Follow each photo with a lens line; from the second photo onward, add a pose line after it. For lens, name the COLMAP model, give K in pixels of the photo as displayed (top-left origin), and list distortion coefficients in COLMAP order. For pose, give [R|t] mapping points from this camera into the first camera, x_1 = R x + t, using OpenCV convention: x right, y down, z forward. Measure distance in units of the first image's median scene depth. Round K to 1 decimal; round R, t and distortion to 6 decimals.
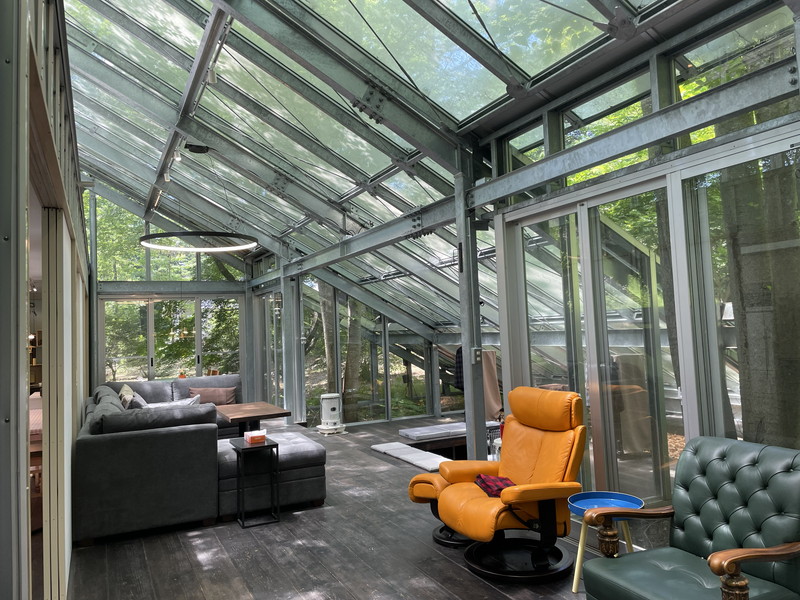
lens RADIAL K [[613.5, 0, 401.0], [0, 613.5, 297.4], [0, 0, 1]] dist [0.056698, -0.029812]
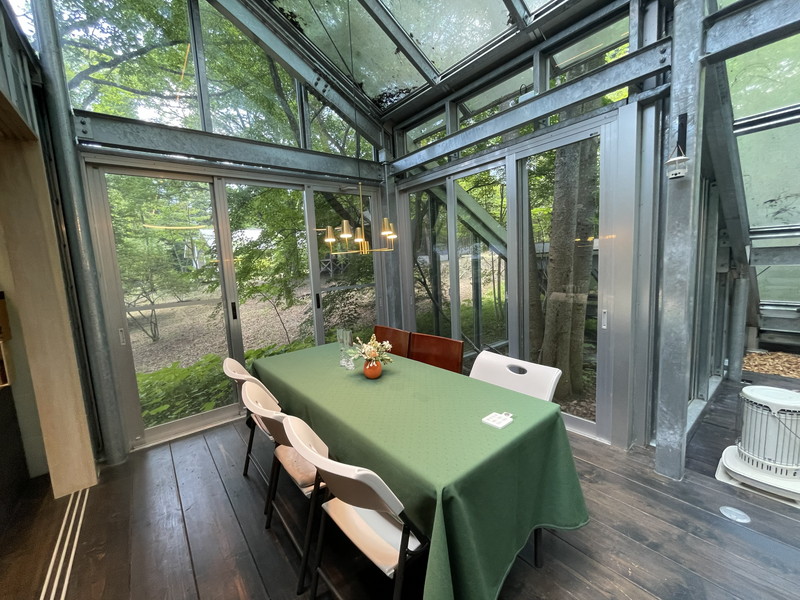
lens RADIAL K [[328.6, 0, 398.7], [0, 328.6, 304.6], [0, 0, 1]] dist [0.015757, 0.000573]
pose [[0.963935, -0.091886, 0.249773, -0.115696], [0.046623, 0.982297, 0.181438, 0.017266], [-0.262023, -0.163250, 0.951154, 0.237346]]
